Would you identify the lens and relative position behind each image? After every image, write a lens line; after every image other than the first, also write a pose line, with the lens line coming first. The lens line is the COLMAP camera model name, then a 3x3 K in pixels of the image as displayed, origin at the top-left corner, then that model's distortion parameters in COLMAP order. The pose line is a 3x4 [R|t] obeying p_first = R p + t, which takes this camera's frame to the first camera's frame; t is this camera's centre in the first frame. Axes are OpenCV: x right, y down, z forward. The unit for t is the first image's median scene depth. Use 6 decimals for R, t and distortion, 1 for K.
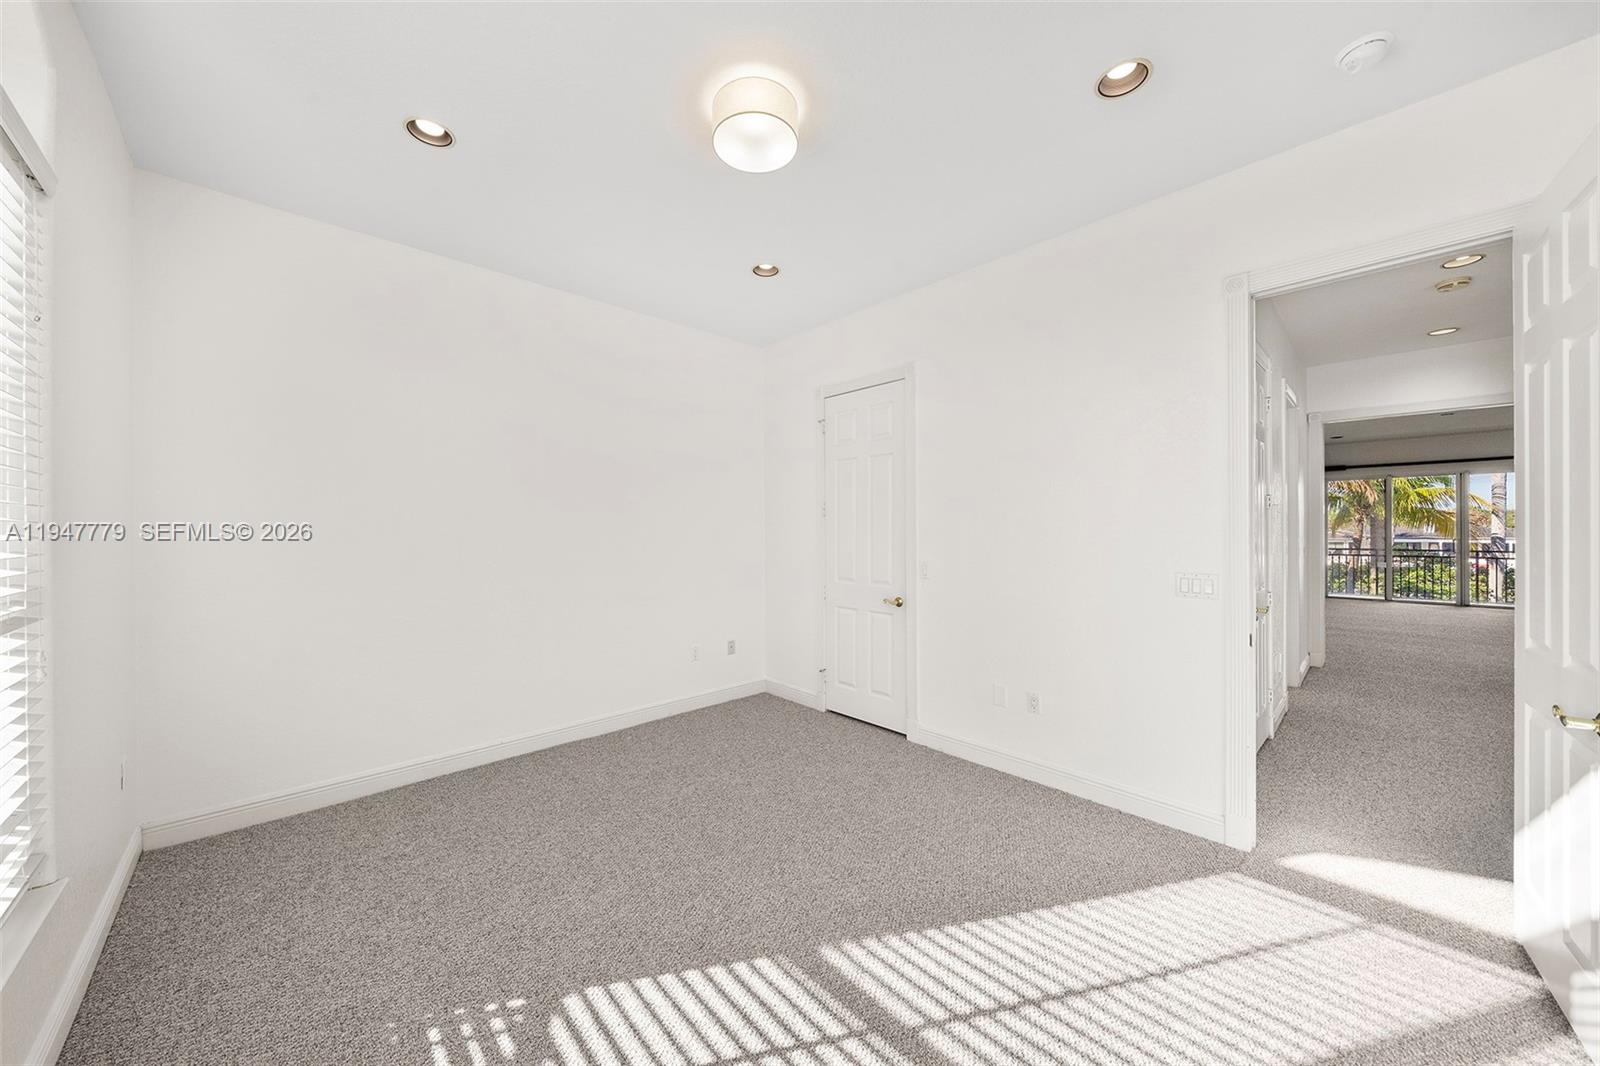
lens RADIAL K [[547.2, 0, 795.2], [0, 547.2, 529.4], [0, 0, 1]] dist [-0.001752, -0.000144]
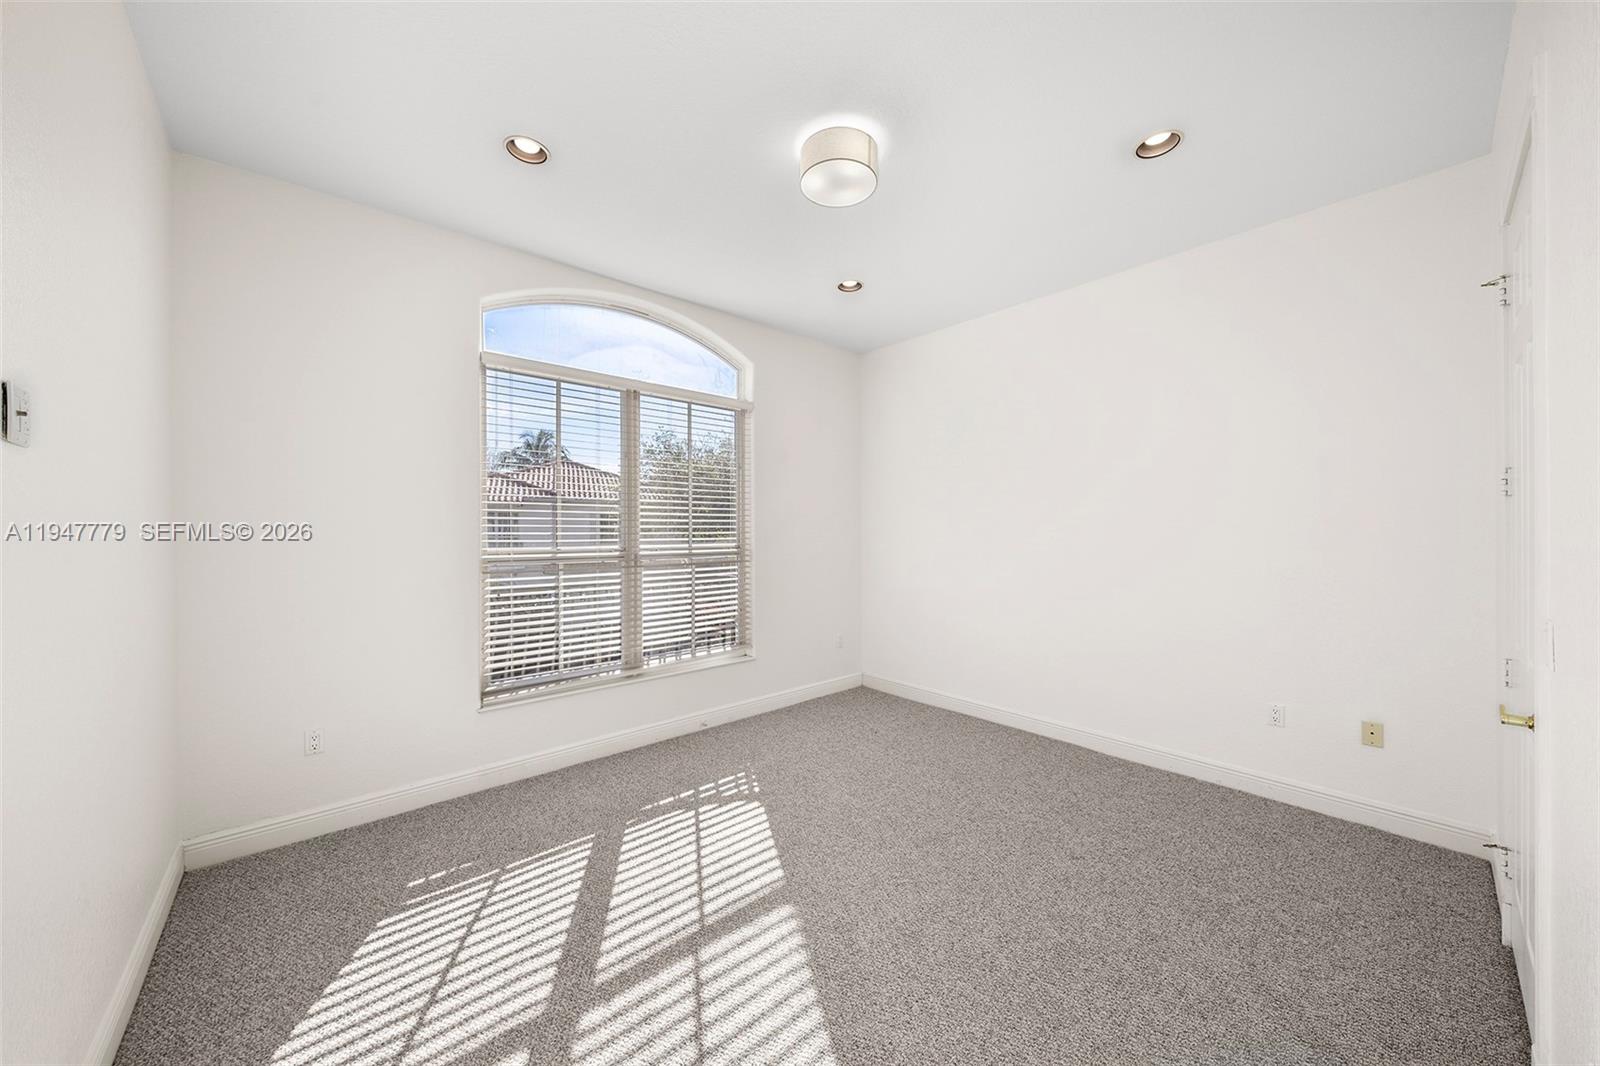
lens RADIAL K [[547.2, 0, 796.5], [0, 547.2, 537.4], [0, 0, 1]] dist [-0.001752, -0.000144]
pose [[-0.018068, 0.013954, -0.999739, 1.226646], [0.004980, 0.999891, 0.013866, -0.001227], [0.999824, -0.004728, -0.018136, 1.100034]]
